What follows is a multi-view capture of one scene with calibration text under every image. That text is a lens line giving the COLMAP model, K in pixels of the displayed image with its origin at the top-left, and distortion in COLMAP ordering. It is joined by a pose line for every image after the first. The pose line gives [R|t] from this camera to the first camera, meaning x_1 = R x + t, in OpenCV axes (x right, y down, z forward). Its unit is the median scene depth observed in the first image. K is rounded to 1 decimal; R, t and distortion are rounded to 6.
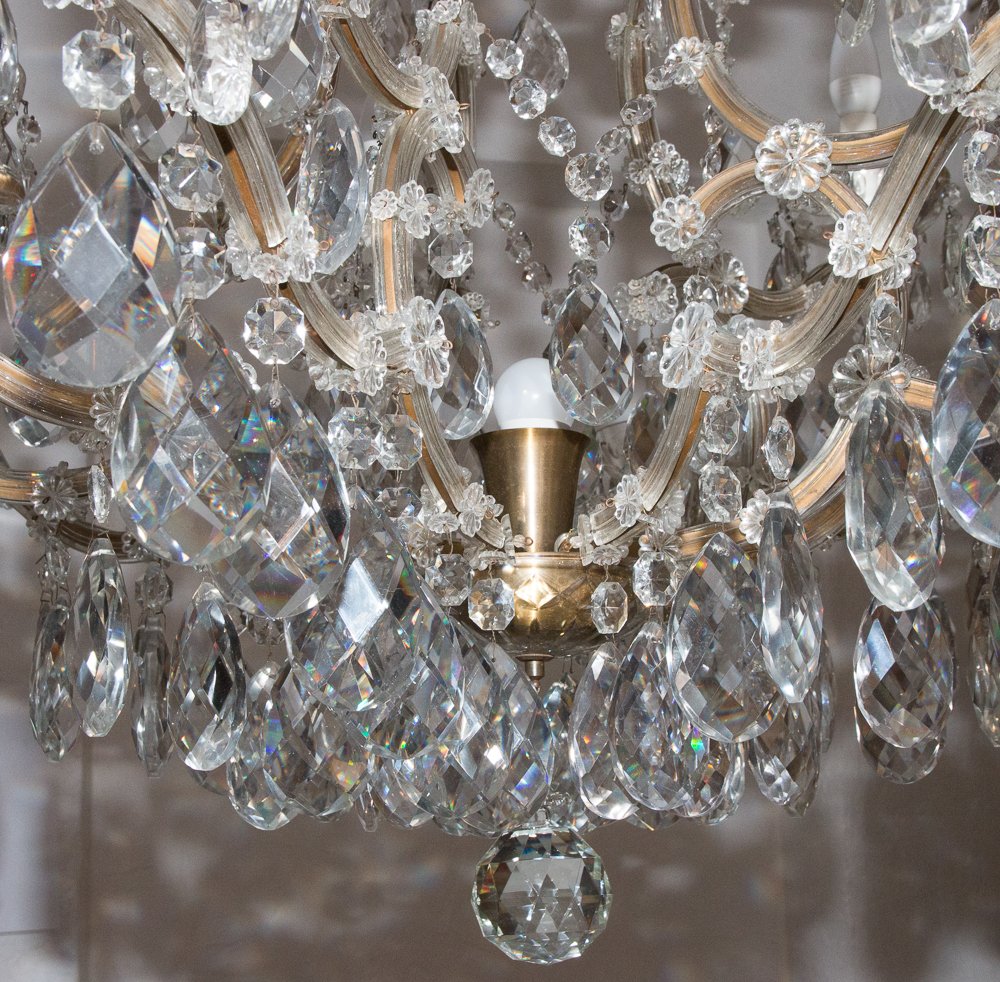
lens RADIAL K [[1738.5, 0, 500.3], [0, 1738.5, 491.1], [0, 0, 1]] dist [-0.054297, 0.000000]
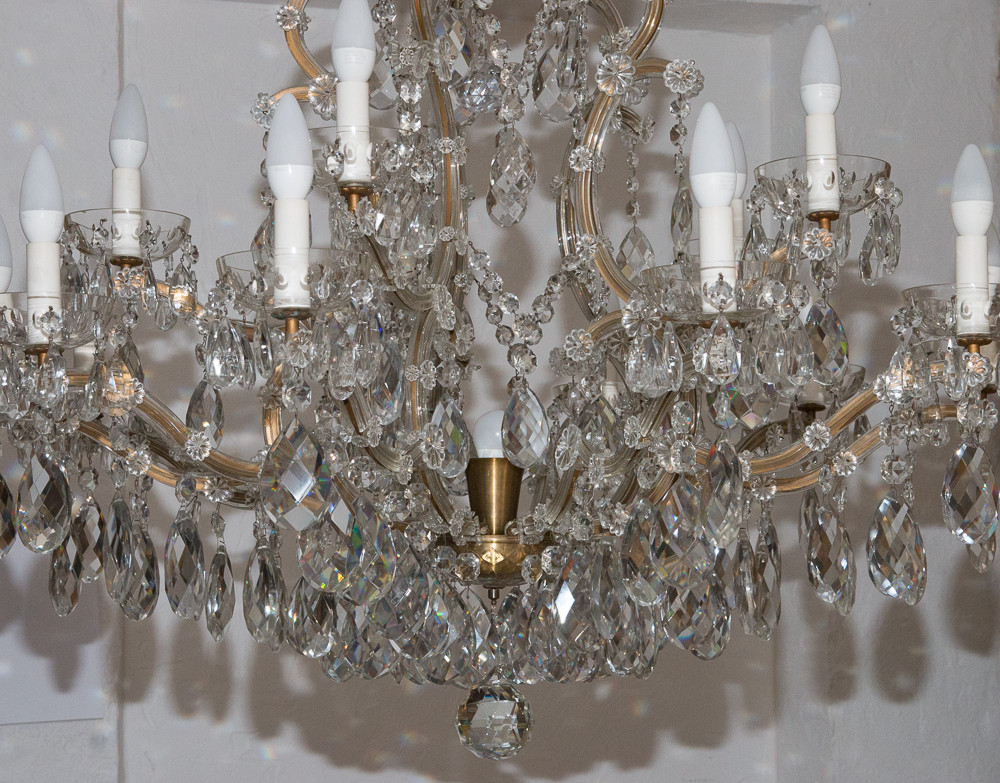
lens RADIAL K [[2558.2, 0, 499.1], [0, 2558.2, 390.6], [0, 0, 1]] dist [0.159546, 0.000000]
pose [[0.999656, 0.016583, -0.020335, 0.077695], [-0.013960, 0.992316, 0.122937, -0.437981], [0.022218, -0.122611, 0.992206, -1.606026]]
